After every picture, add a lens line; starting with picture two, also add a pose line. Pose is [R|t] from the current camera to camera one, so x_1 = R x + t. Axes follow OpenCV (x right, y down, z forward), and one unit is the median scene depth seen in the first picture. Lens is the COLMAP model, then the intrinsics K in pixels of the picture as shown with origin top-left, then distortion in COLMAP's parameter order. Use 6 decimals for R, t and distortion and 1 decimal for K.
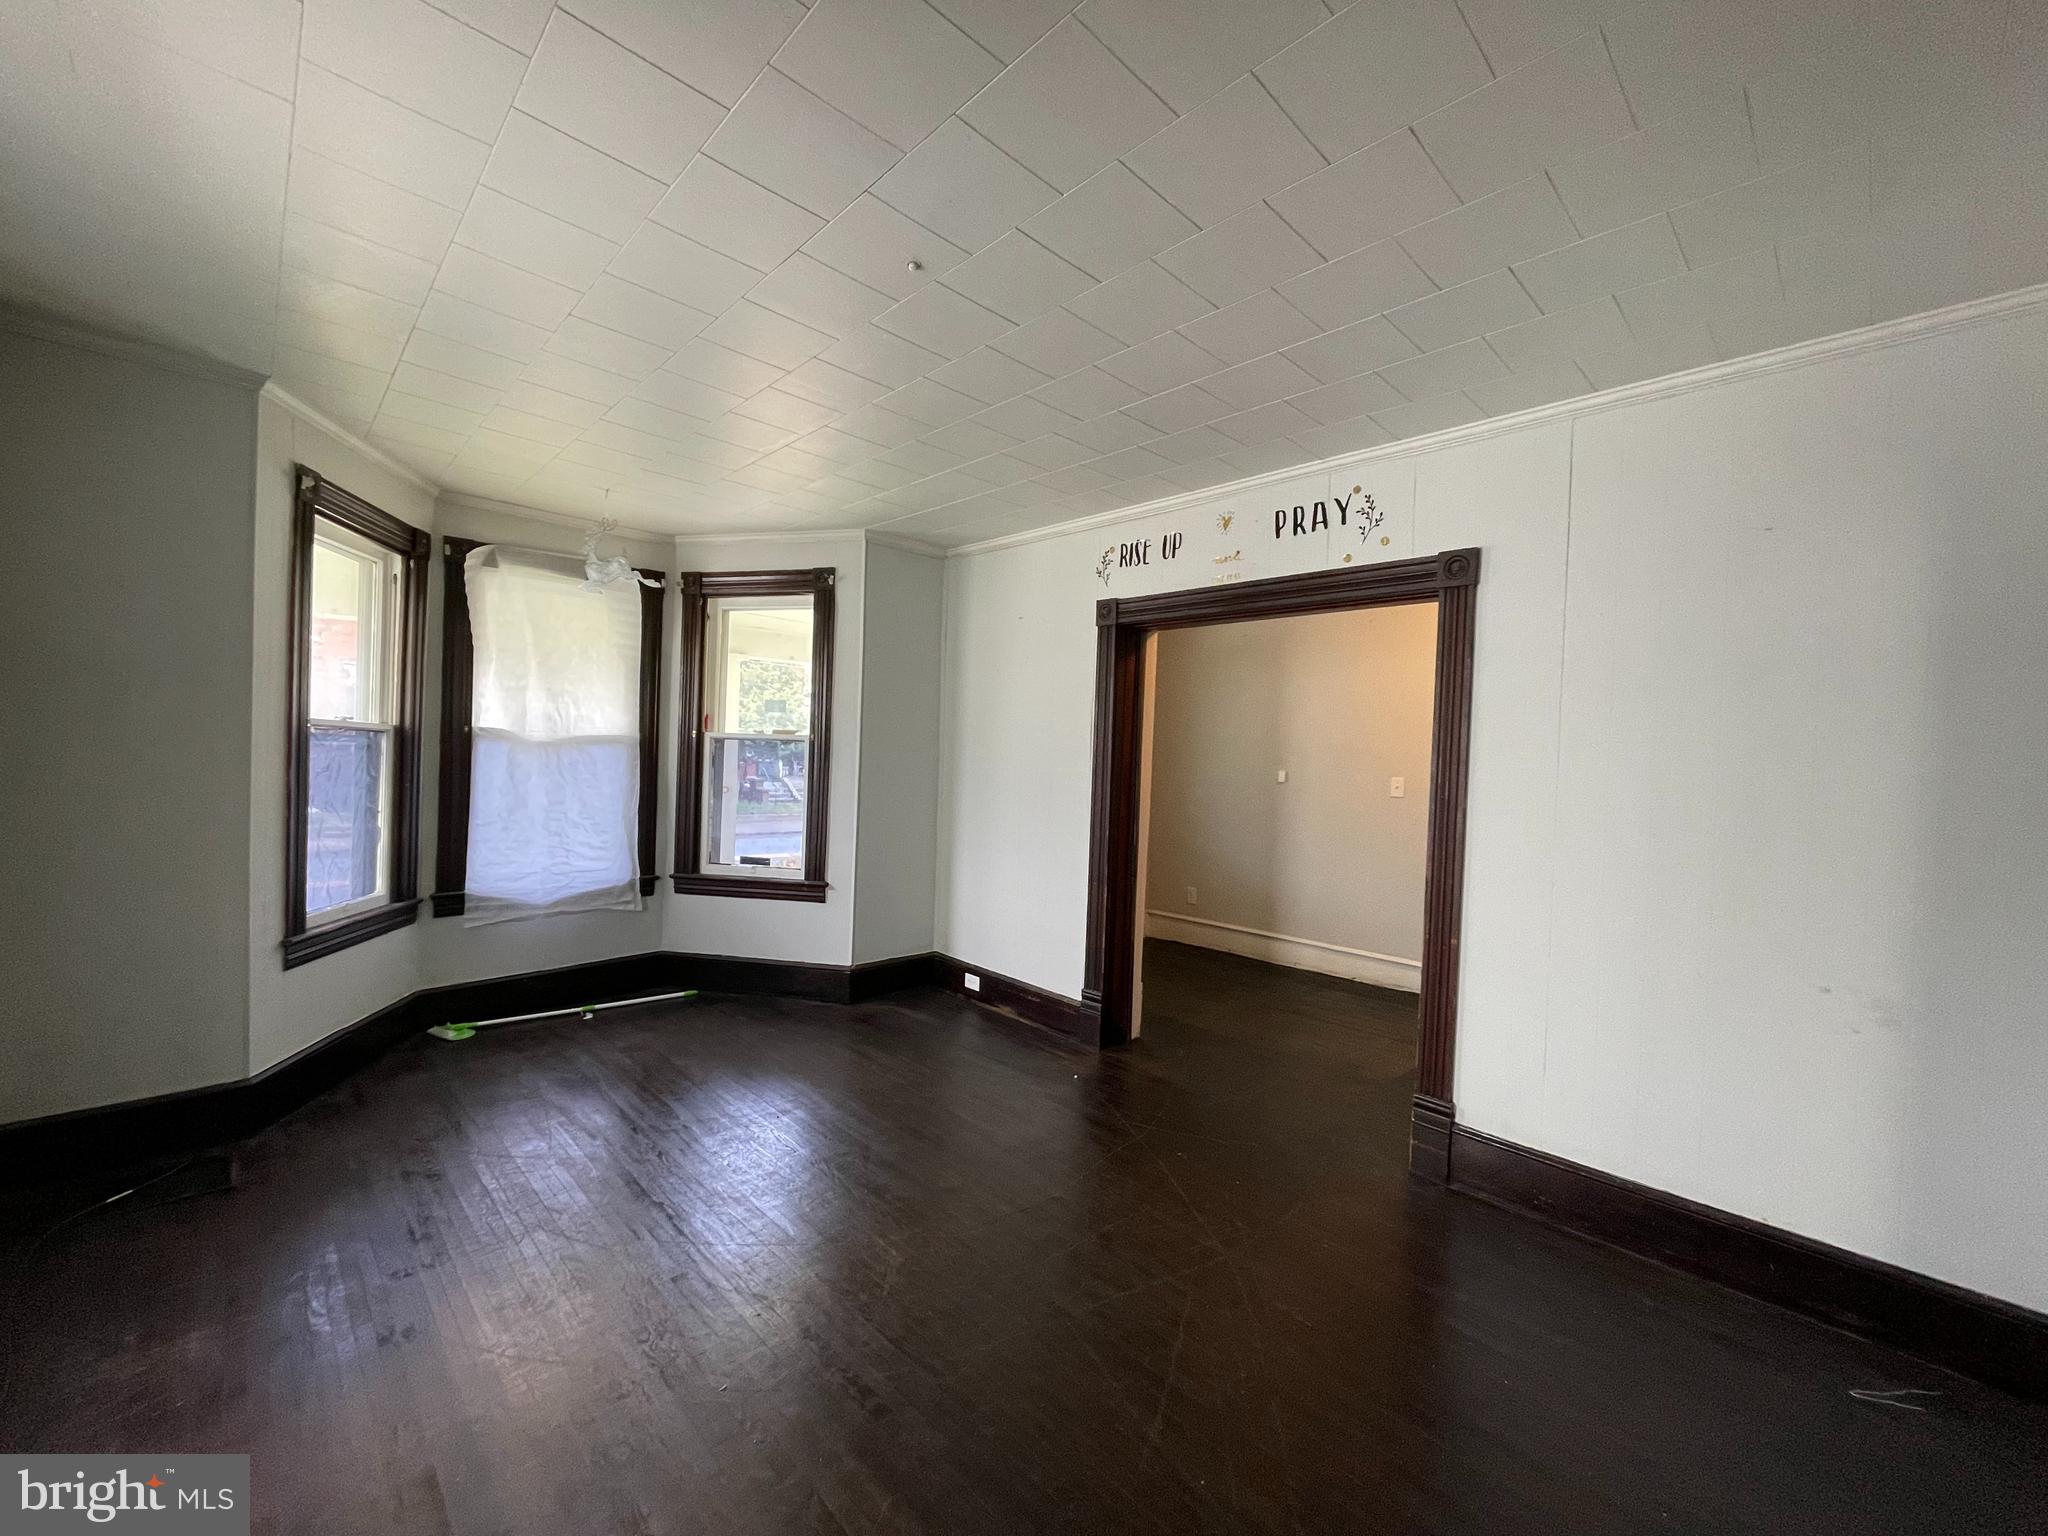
lens RADIAL K [[820.1, 0, 1029.9], [0, 820.1, 762.2], [0, 0, 1]] dist [-0.002575, -0.000397]
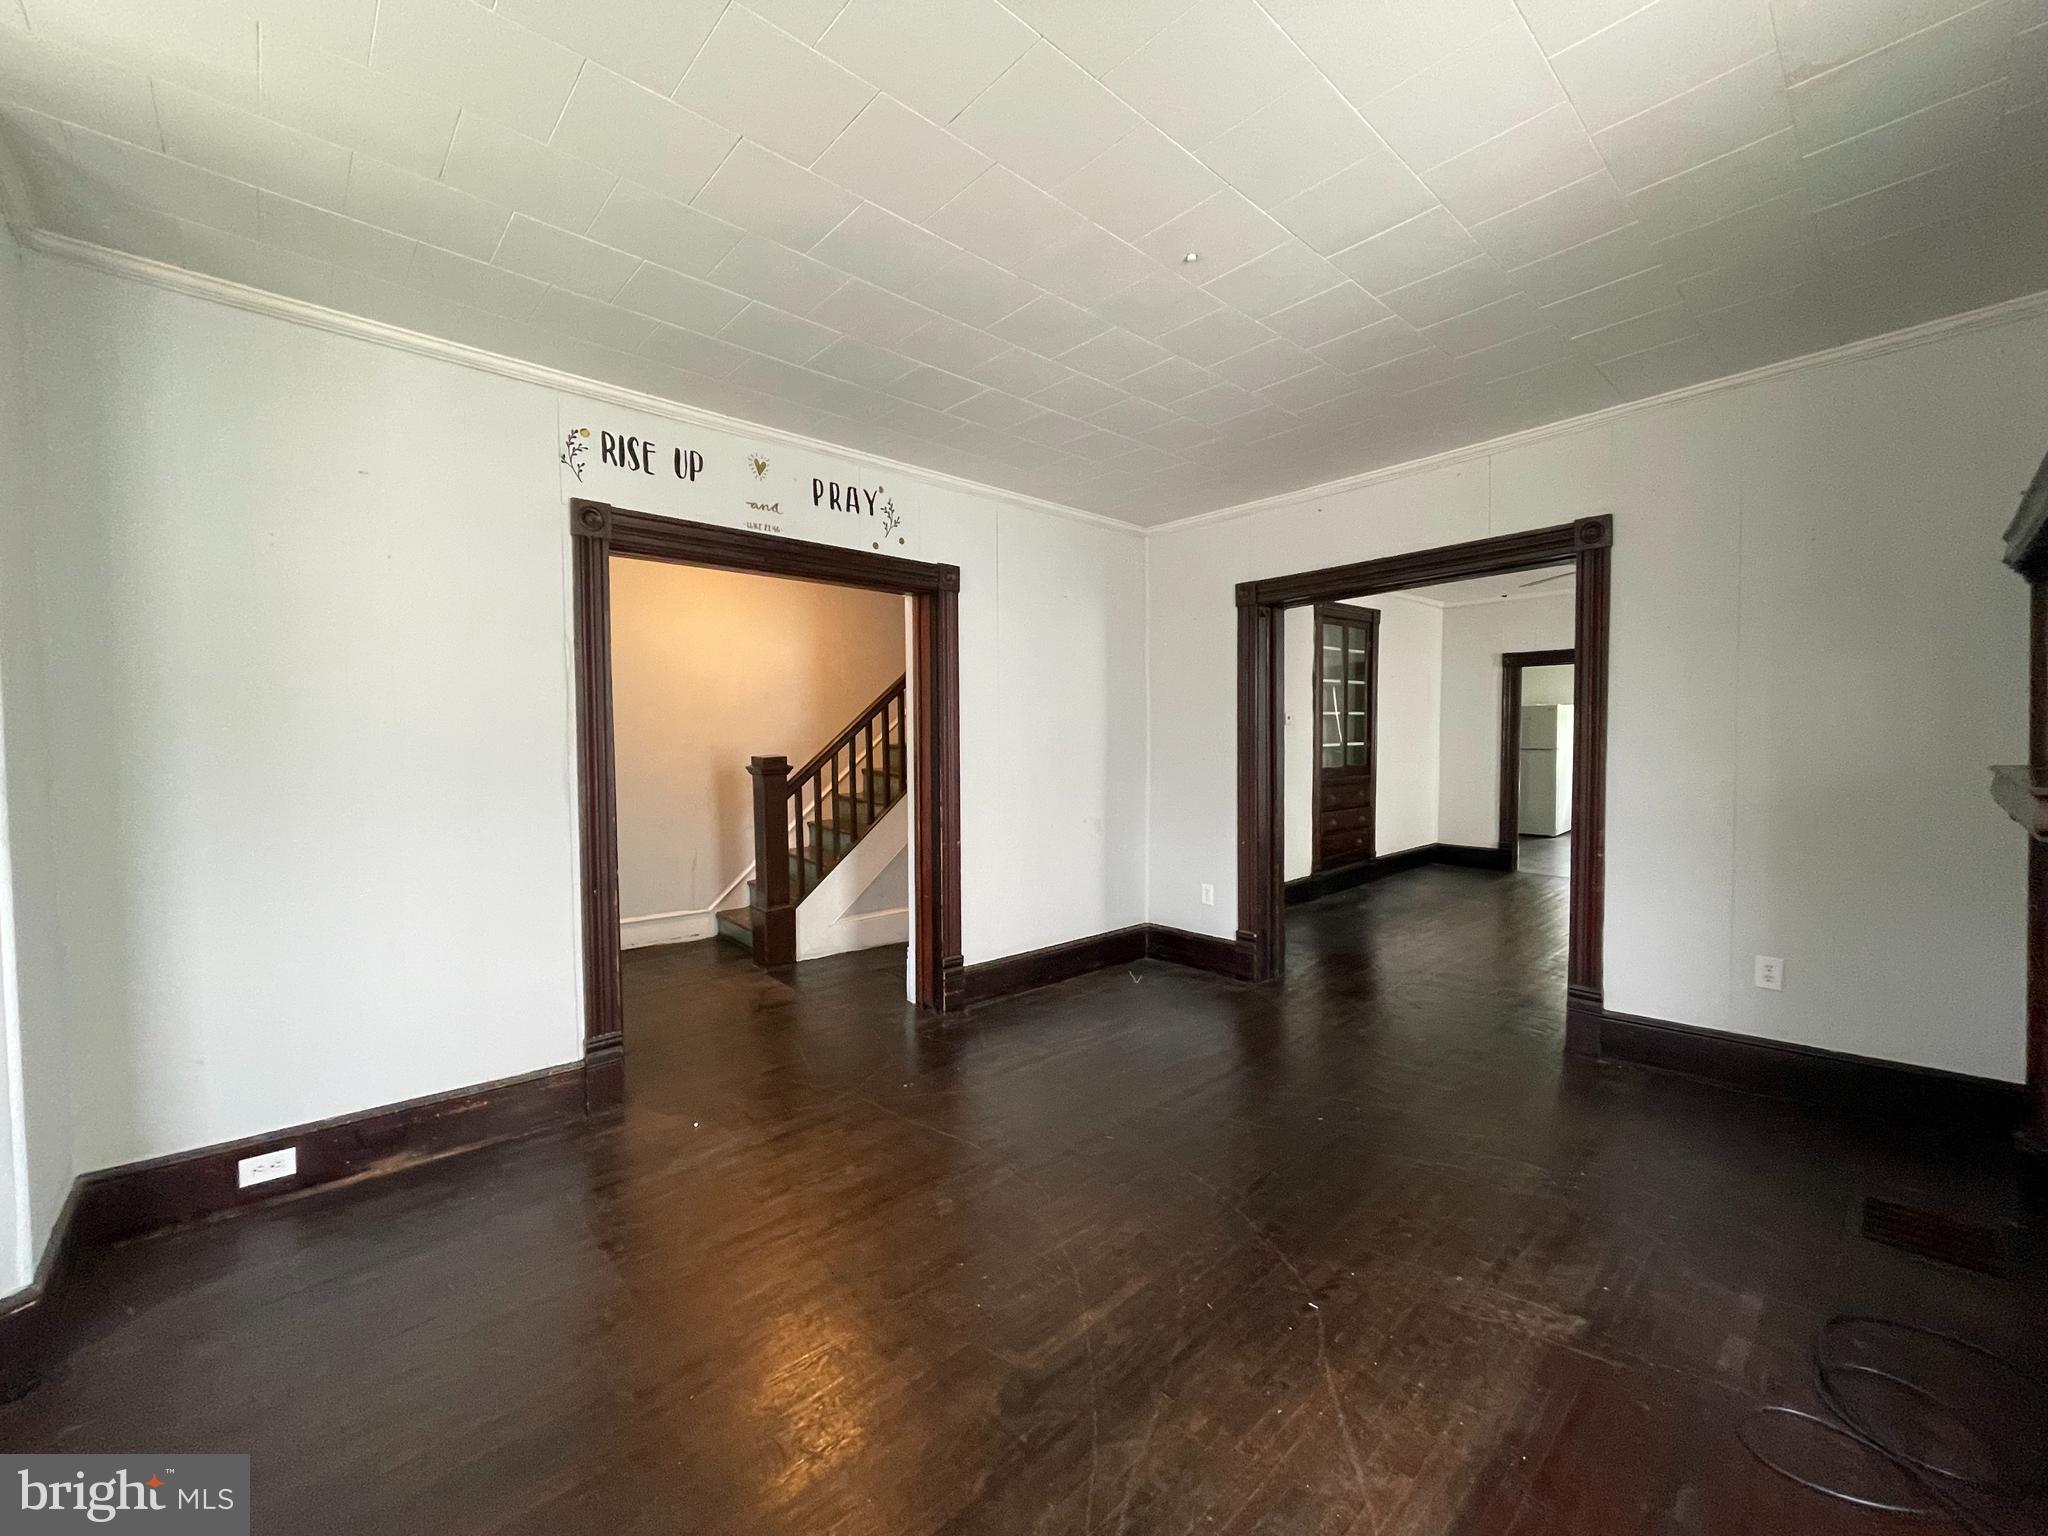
lens RADIAL K [[820.1, 0, 1027.2], [0, 820.1, 766.8], [0, 0, 1]] dist [-0.002575, -0.000397]
pose [[0.024796, -0.063642, 0.997665, -0.784910], [0.020525, 0.997794, 0.063140, -0.001077], [-0.999482, 0.018911, 0.026048, 0.738224]]
